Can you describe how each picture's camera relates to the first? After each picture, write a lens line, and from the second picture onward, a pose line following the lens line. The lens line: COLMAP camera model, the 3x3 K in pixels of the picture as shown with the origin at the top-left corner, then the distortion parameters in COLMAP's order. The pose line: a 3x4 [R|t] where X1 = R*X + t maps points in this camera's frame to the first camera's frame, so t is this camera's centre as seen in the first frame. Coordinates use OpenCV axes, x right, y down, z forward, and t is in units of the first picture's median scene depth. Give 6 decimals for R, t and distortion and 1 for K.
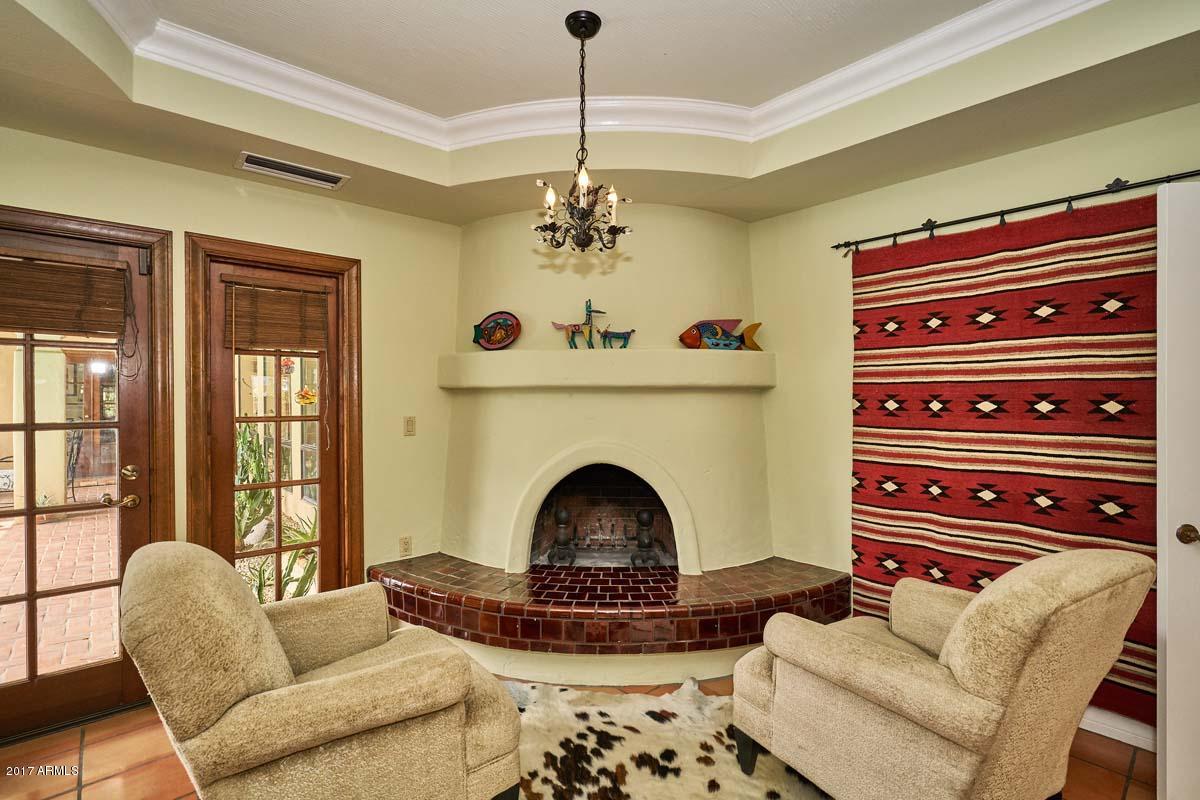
lens RADIAL K [[545.7, 0, 598.7], [0, 545.7, 398.3], [0, 0, 1]] dist [-0.000636, -0.000209]
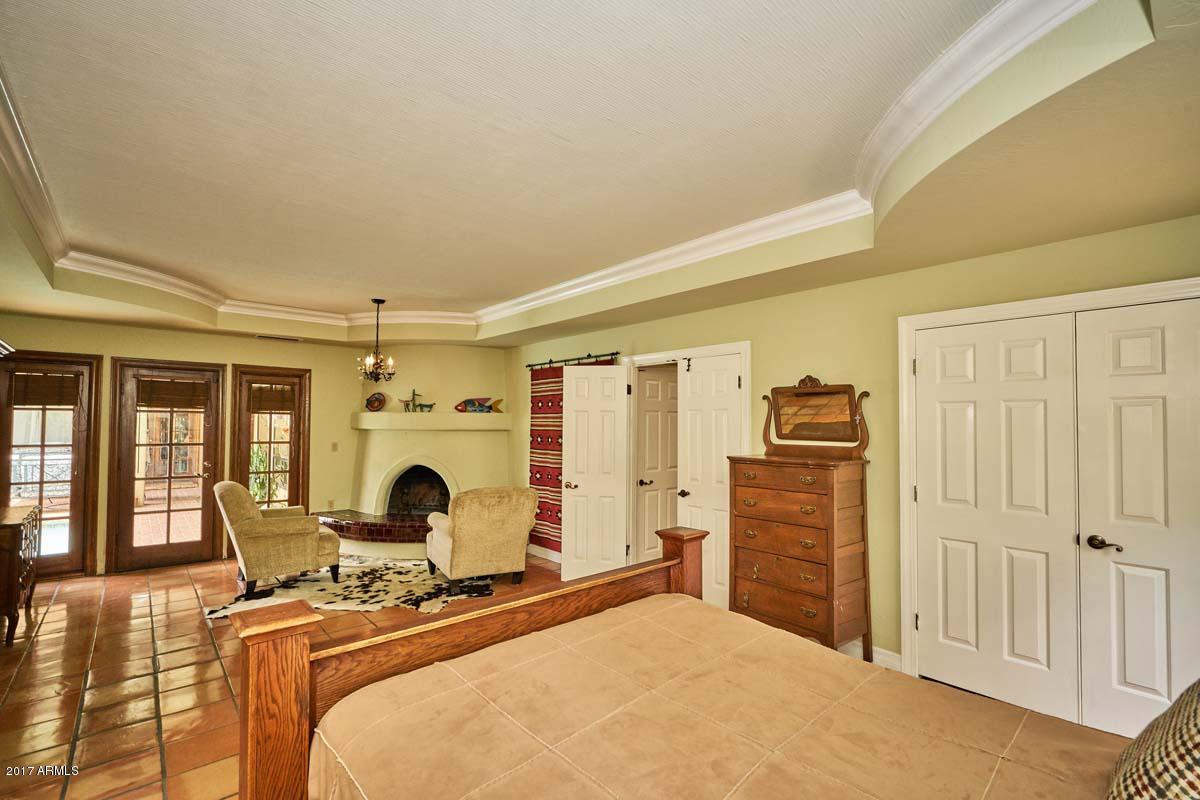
lens RADIAL K [[545.7, 0, 618.6], [0, 545.7, 416.8], [0, 0, 1]] dist [-0.000636, -0.000209]
pose [[0.999781, 0.009118, -0.018843, 0.874046], [-0.009603, 0.999621, -0.025807, -0.024246], [0.018601, 0.025982, 0.999489, -1.201256]]
